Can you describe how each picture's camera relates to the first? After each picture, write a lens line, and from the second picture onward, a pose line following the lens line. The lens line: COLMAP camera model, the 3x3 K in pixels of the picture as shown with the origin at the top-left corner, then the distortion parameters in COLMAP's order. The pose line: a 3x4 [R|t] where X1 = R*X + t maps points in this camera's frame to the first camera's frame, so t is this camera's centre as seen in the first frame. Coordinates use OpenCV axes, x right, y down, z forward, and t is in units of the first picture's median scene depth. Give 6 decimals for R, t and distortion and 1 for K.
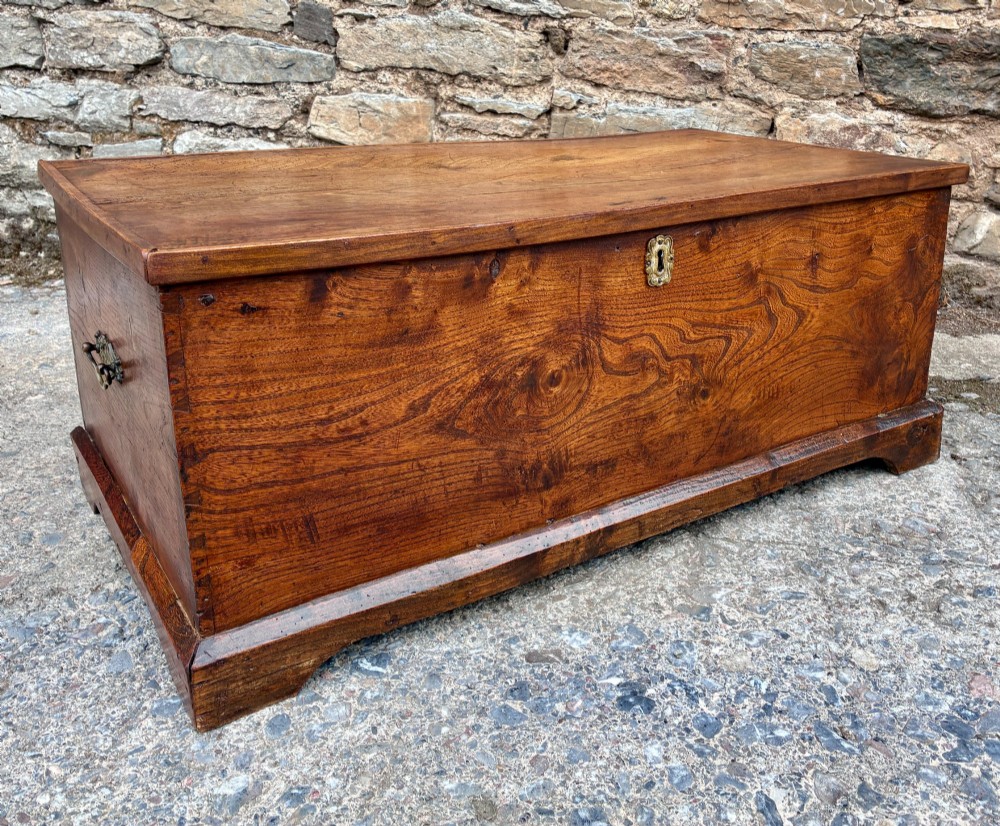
lens RADIAL K [[979.8, 0, 536.3], [0, 979.8, 338.4], [0, 0, 1]] dist [0.019003, 0.000000]
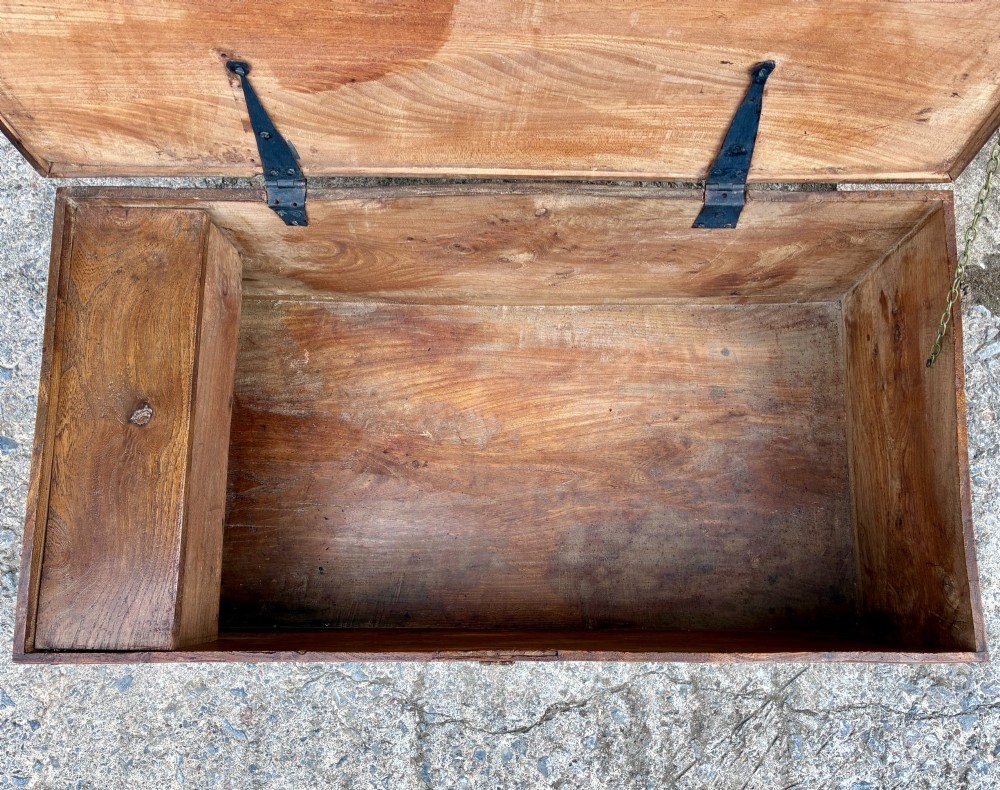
lens RADIAL K [[895.6, 0, 529.5], [0, 895.6, 449.1], [0, 0, 1]] dist [0.022671, -0.013848]
pose [[0.981197, -0.193008, 0.000357, -0.046897], [0.081220, 0.414572, 0.906385, -0.560716], [-0.175088, -0.889313, 0.422452, 0.512257]]
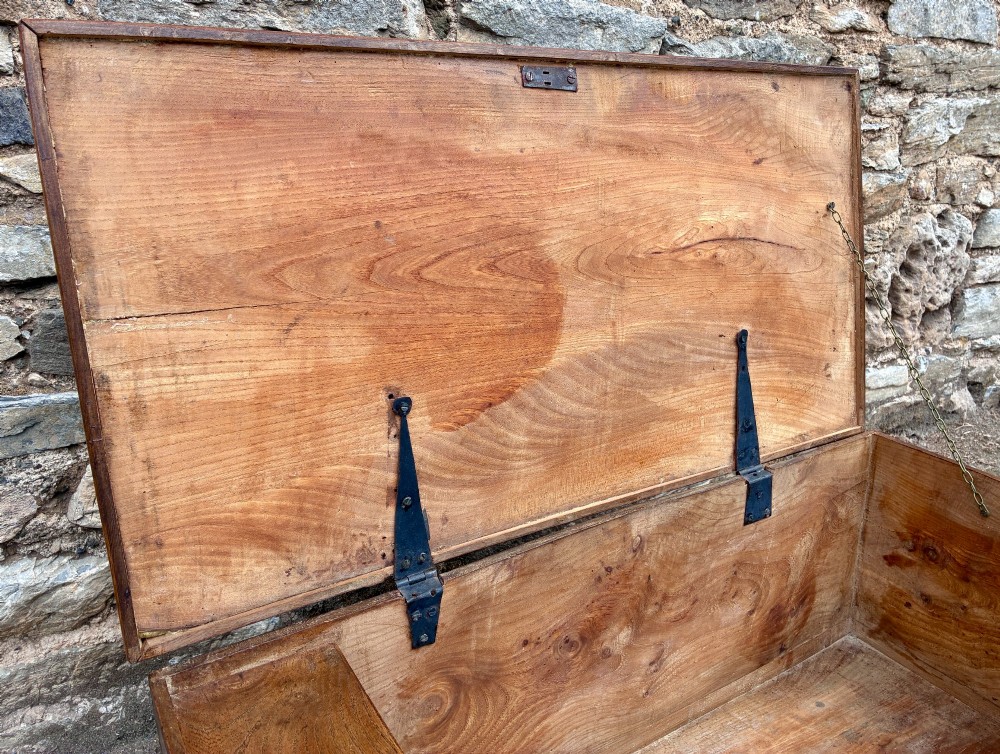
lens RADIAL K [[813.1, 0, 529.9], [0, 813.1, 344.3], [0, 0, 1]] dist [0.047808, -0.062430]
pose [[0.719599, -0.223460, 0.657451, -0.357072], [0.209004, 0.972600, 0.101814, -0.328539], [-0.662189, 0.064145, 0.746587, 0.518332]]
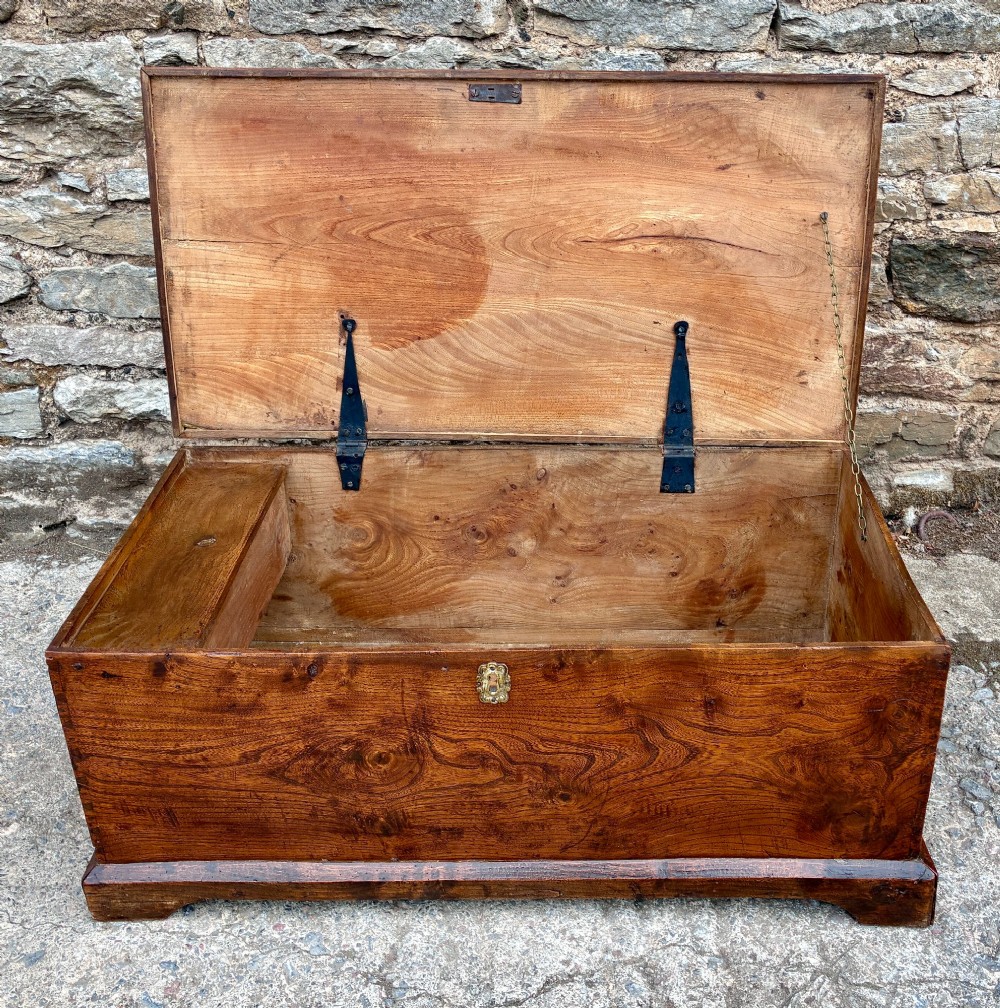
lens RADIAL K [[1198.4, 0, 535.9], [0, 1198.4, 454.2], [0, 0, 1]] dist [0.020885, 0.000000]
pose [[0.984366, -0.105019, 0.141404, -0.142985], [0.079778, 0.981574, 0.173633, -0.318534], [-0.157033, -0.159638, 0.974606, -0.017690]]
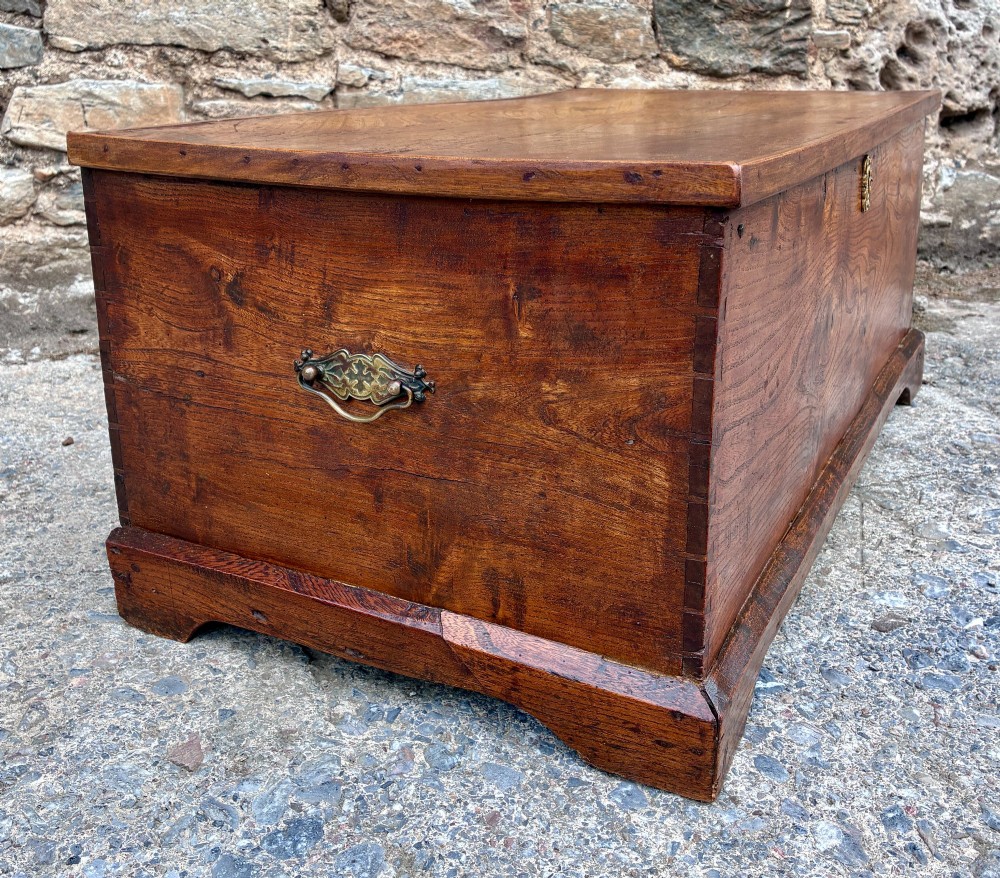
lens RADIAL K [[1118.9, 0, 487.9], [0, 1118.9, 379.1], [0, 0, 1]] dist [0.016229, 0.000000]
pose [[0.874135, -0.163004, 0.457512, -0.357920], [0.171296, 0.984936, 0.023633, 0.008239], [-0.454473, 0.057711, 0.888889, 0.116548]]
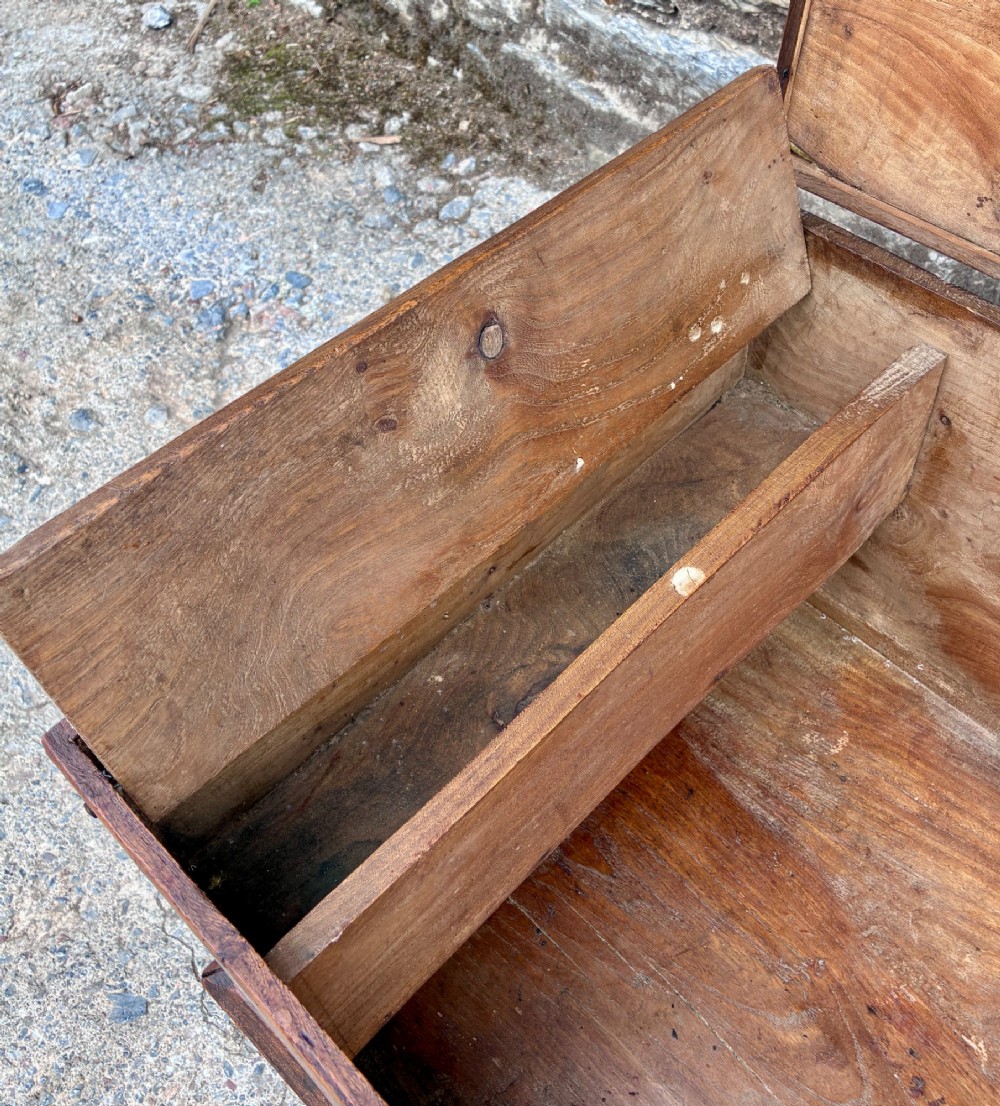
lens RADIAL K [[1133.0, 0, 542.6], [0, 1133.0, 486.6], [0, 0, 1]] dist [0.018072, 0.000000]
pose [[0.839366, 0.379745, -0.388921, -0.159531], [-0.095604, 0.807479, 0.582097, -0.316679], [0.535094, -0.451410, 0.714075, 0.562277]]
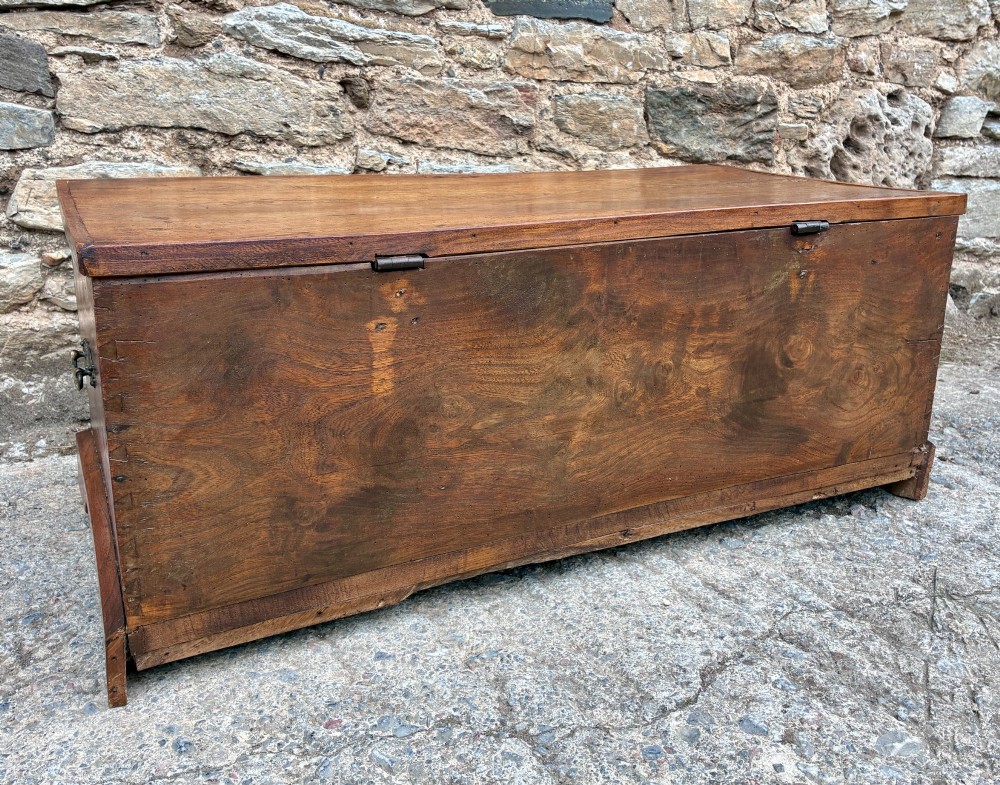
lens RADIAL K [[933.4, 0, 525.2], [0, 933.4, 340.1], [0, 0, 1]] dist [0.023723, -0.008221]
pose [[0.799183, -0.147125, 0.582804, -0.369964], [0.185832, 0.982558, -0.006785, -0.061167], [-0.571641, 0.113727, 0.812584, 0.288202]]
